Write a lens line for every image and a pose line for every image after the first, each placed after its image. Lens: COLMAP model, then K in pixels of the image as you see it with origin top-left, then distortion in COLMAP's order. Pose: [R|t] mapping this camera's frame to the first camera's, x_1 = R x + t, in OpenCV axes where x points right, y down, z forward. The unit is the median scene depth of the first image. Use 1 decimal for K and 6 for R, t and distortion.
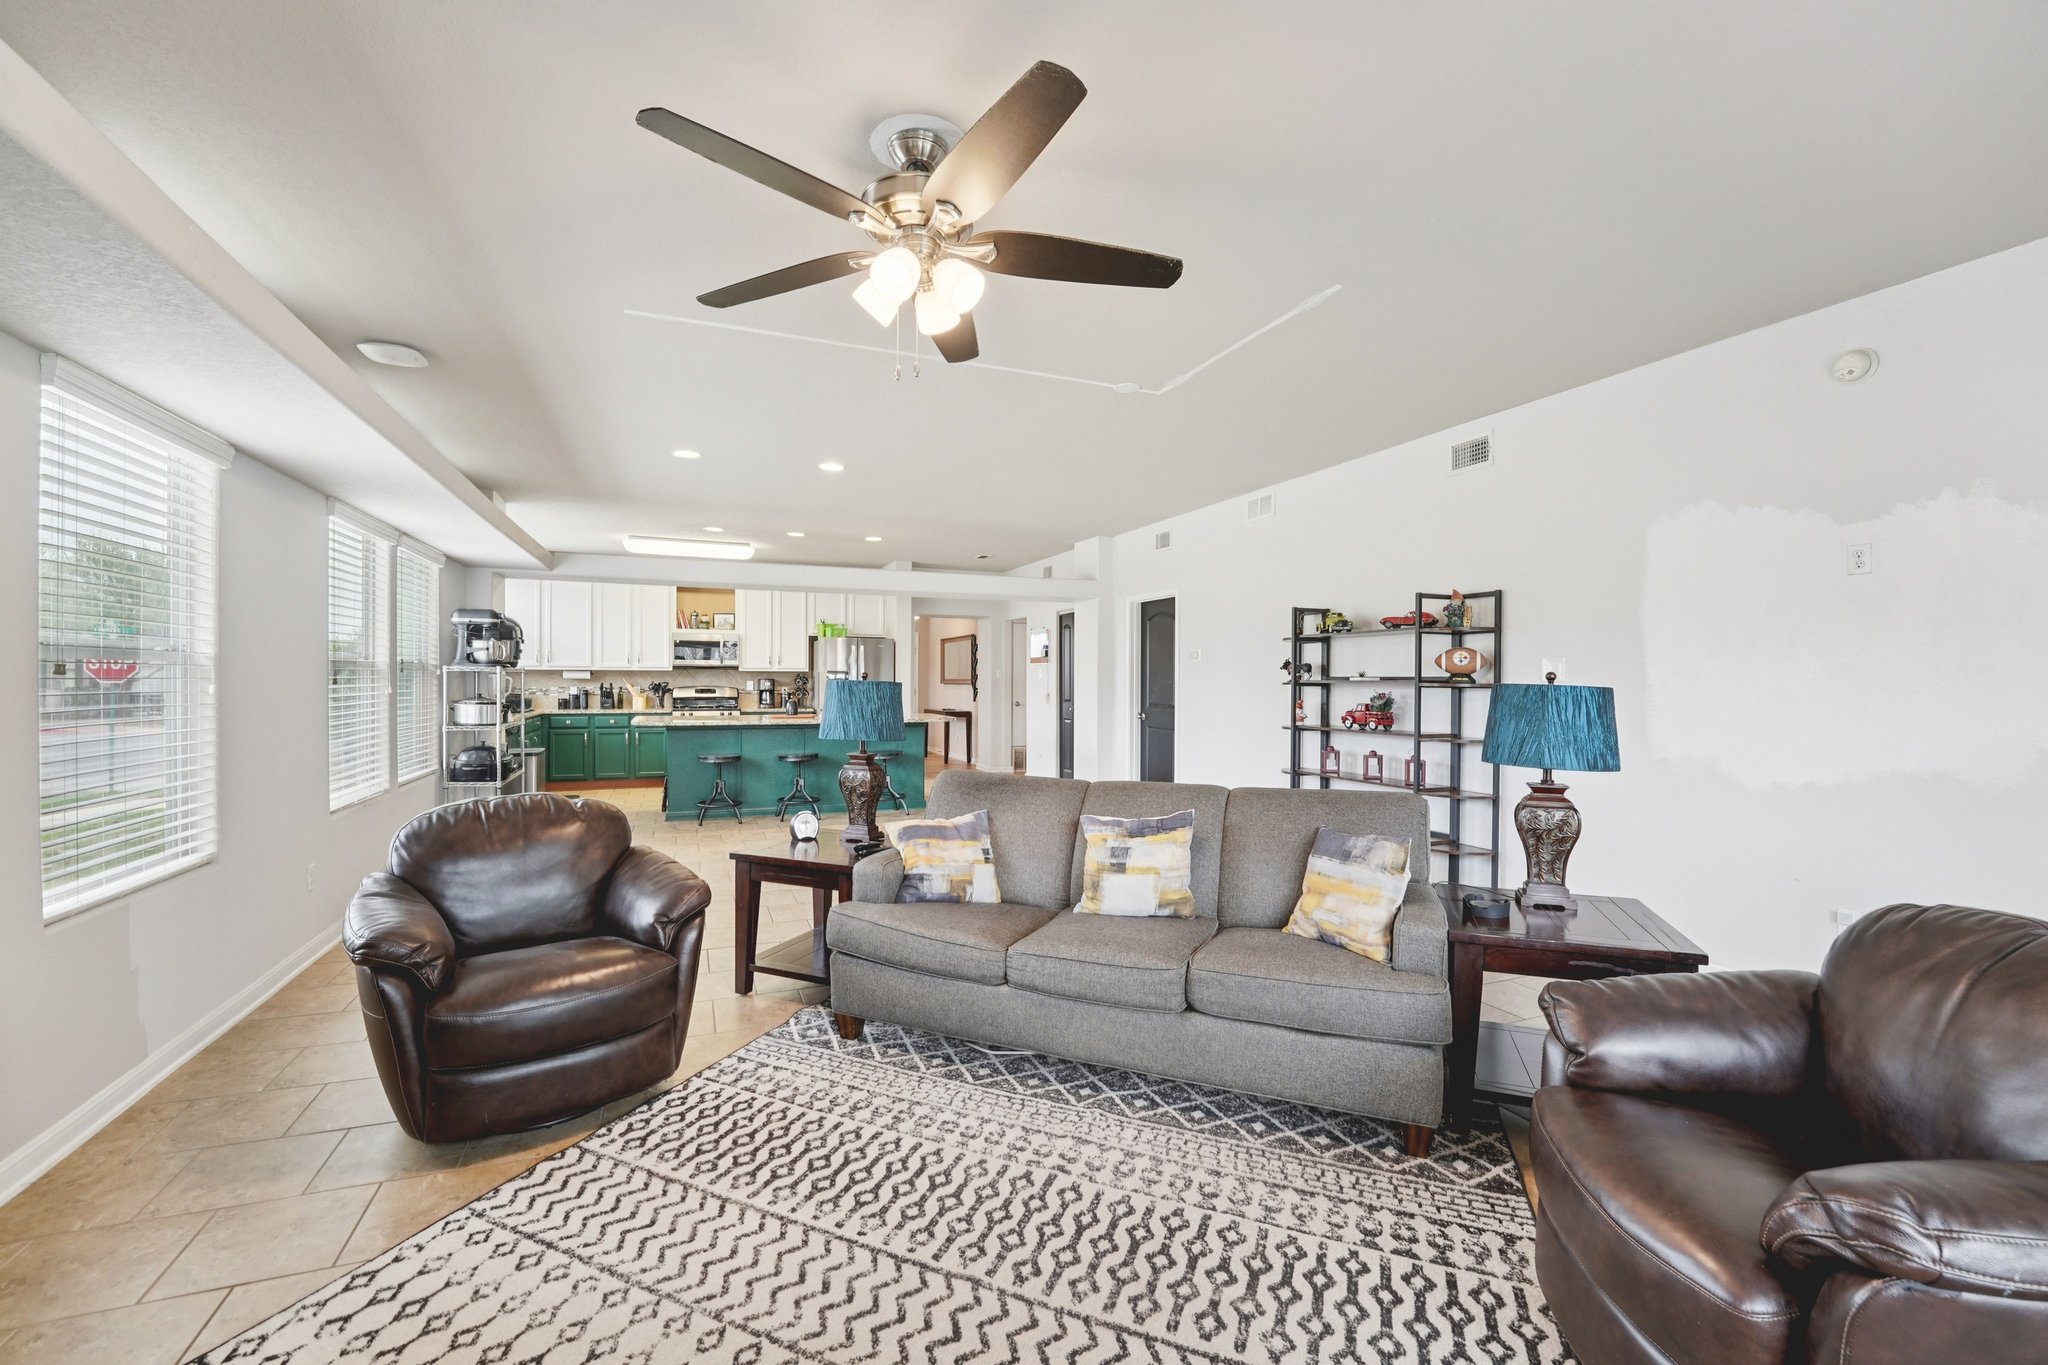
lens RADIAL K [[838.3, 0, 1022.0], [0, 838.3, 684.2], [0, 0, 1]] dist [-0.018865, 0.000286]
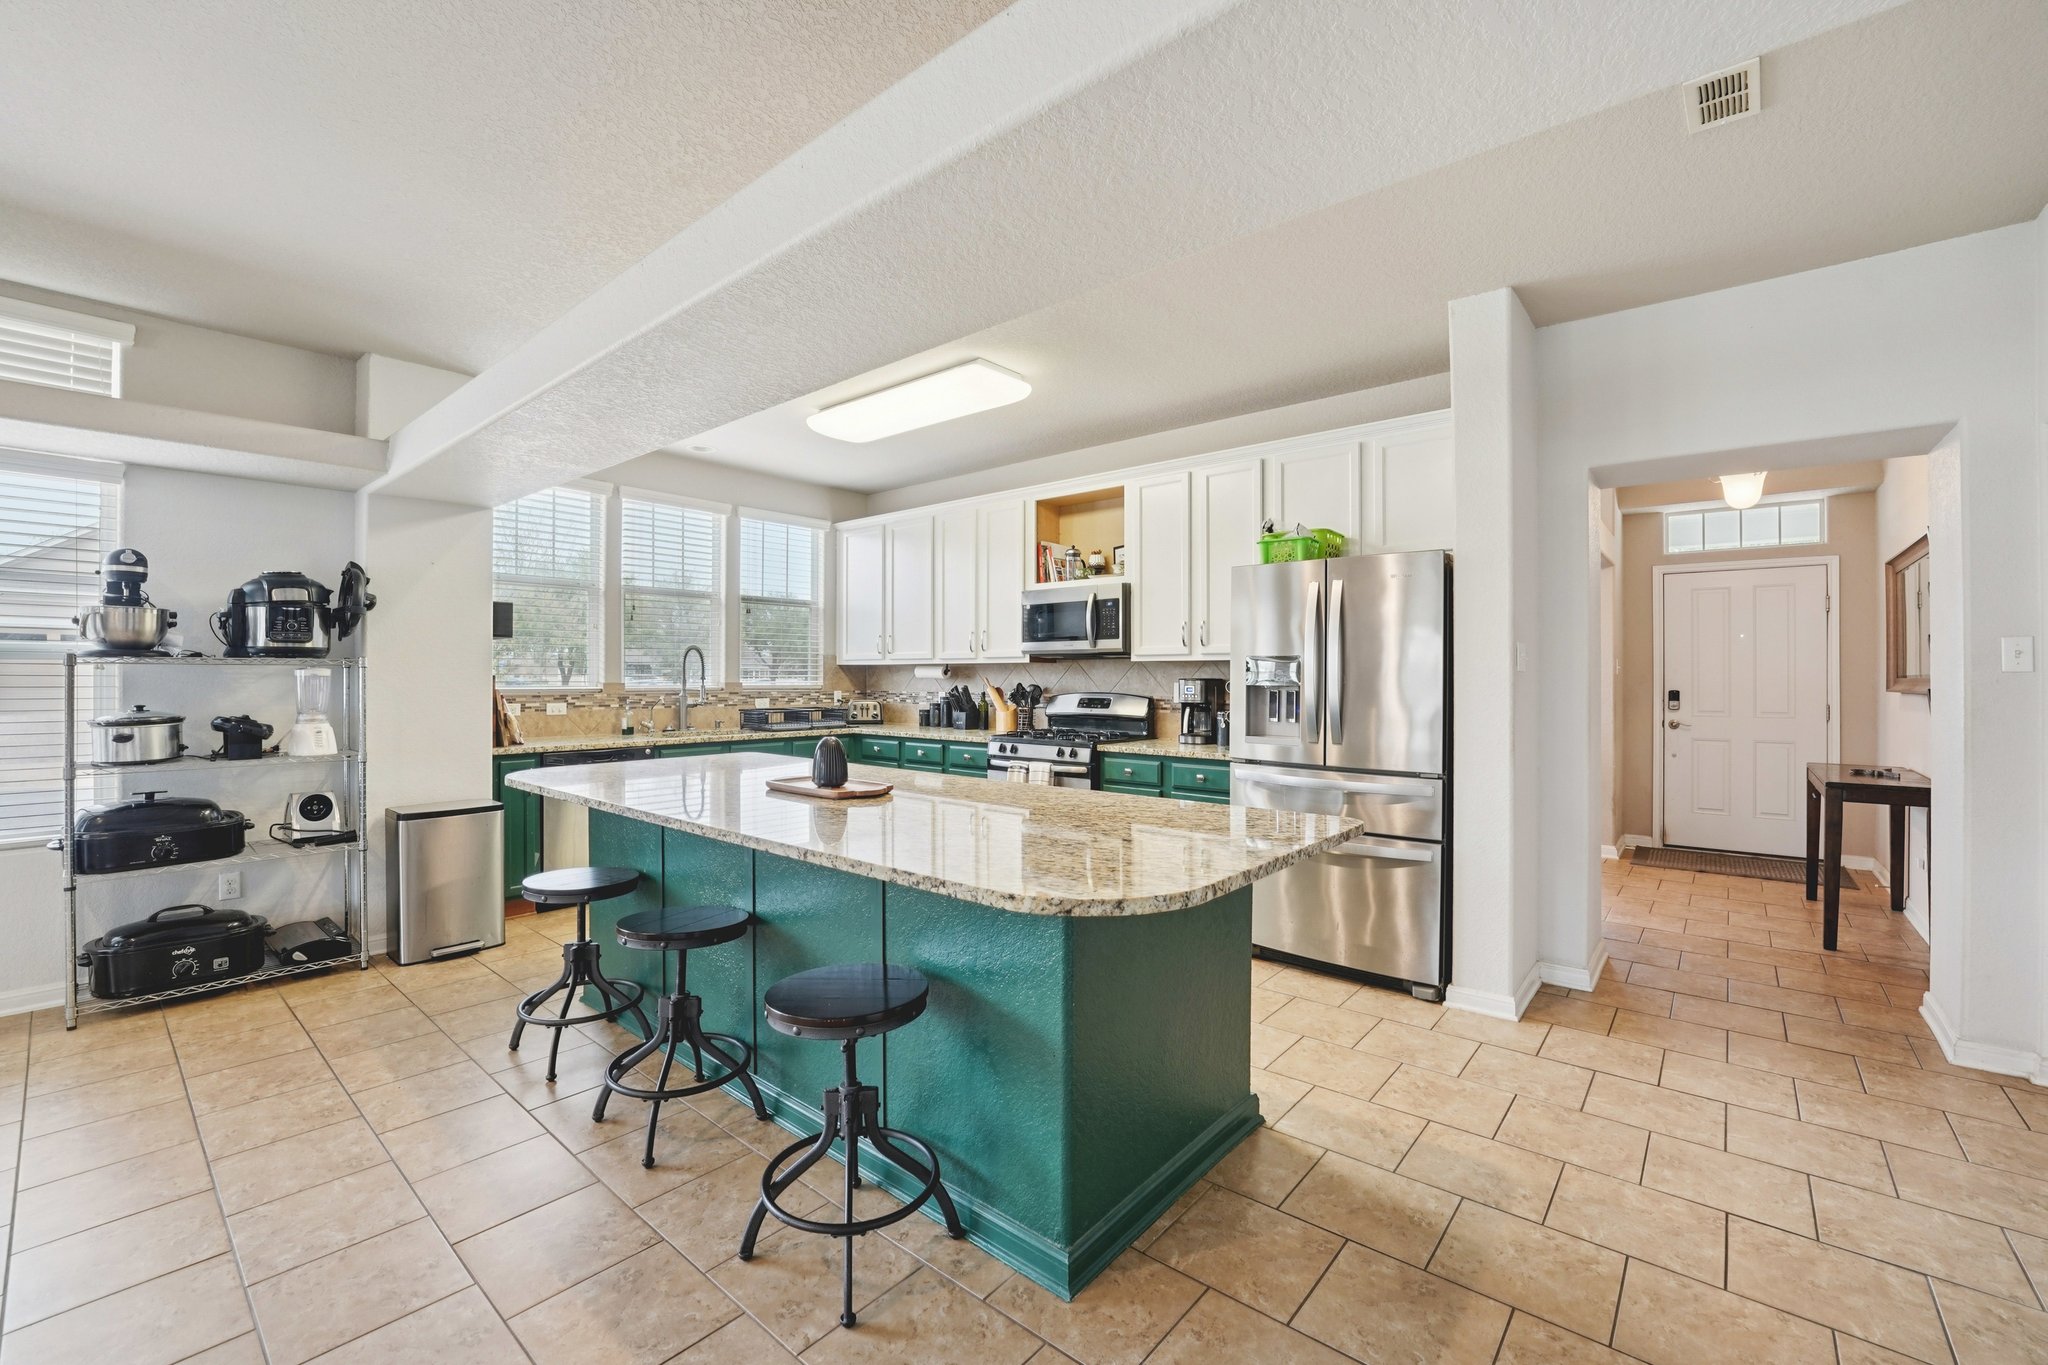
lens RADIAL K [[838.3, 0, 1038.9], [0, 838.3, 667.7], [0, 0, 1]] dist [-0.018865, 0.000286]
pose [[0.481660, -0.003701, -0.876350, 0.045481], [-0.008916, 0.999919, -0.009124, -0.008300], [0.876313, 0.012208, 0.481588, 0.752082]]
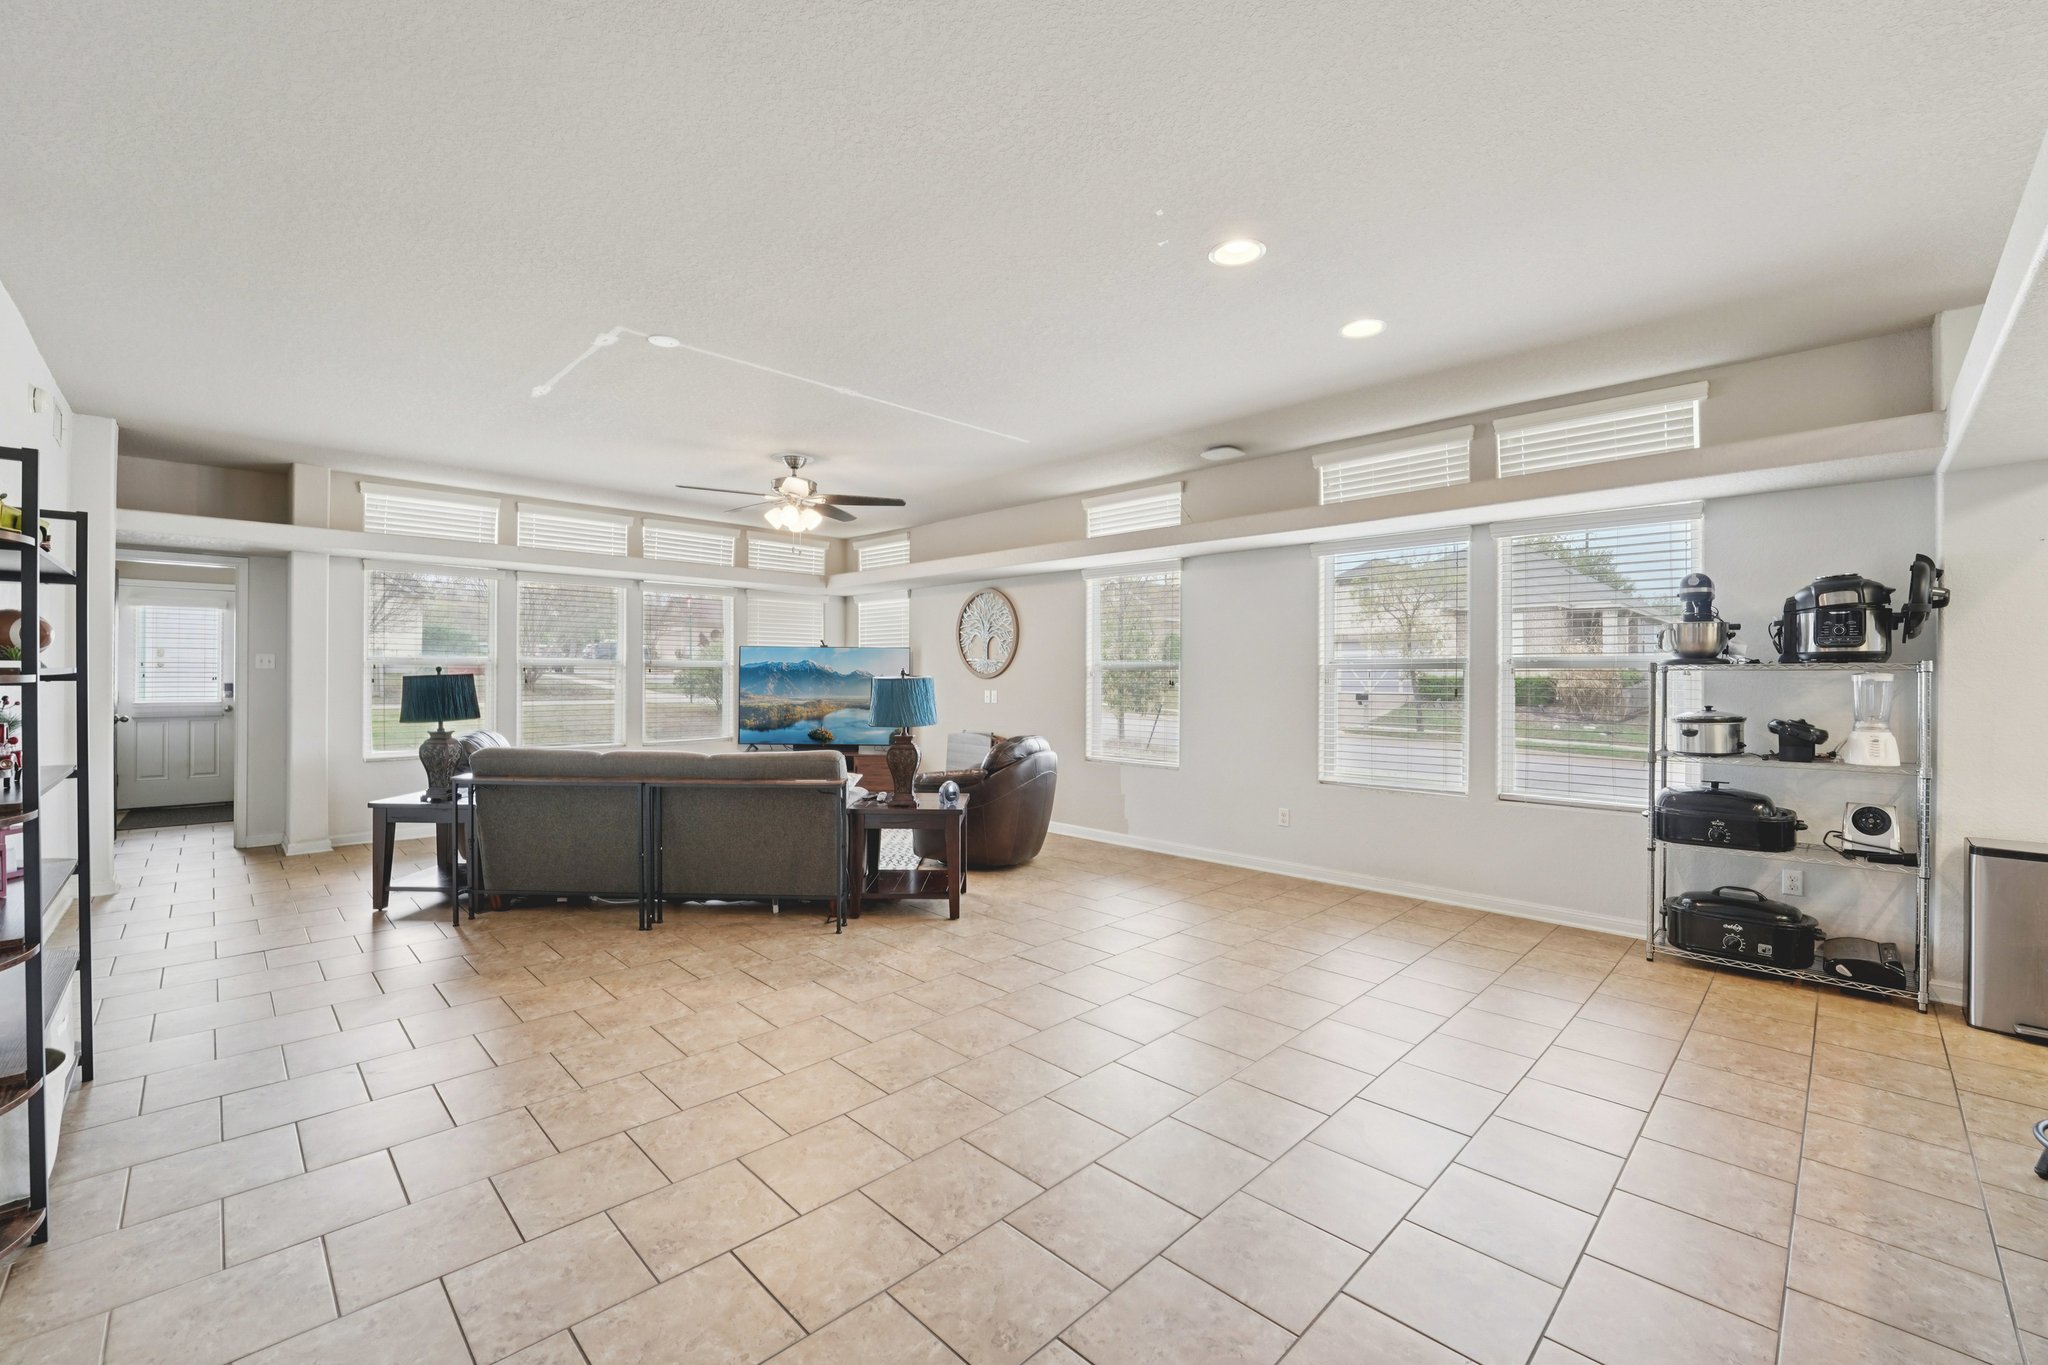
lens RADIAL K [[838.3, 0, 1023.1], [0, 838.3, 677.7], [0, 0, 1]] dist [-0.018865, 0.000286]
pose [[-0.911346, -0.003364, -0.411627, 0.028536], [-0.006615, 0.999957, 0.006473, -0.005571], [0.411587, 0.008622, -0.911329, 0.851125]]
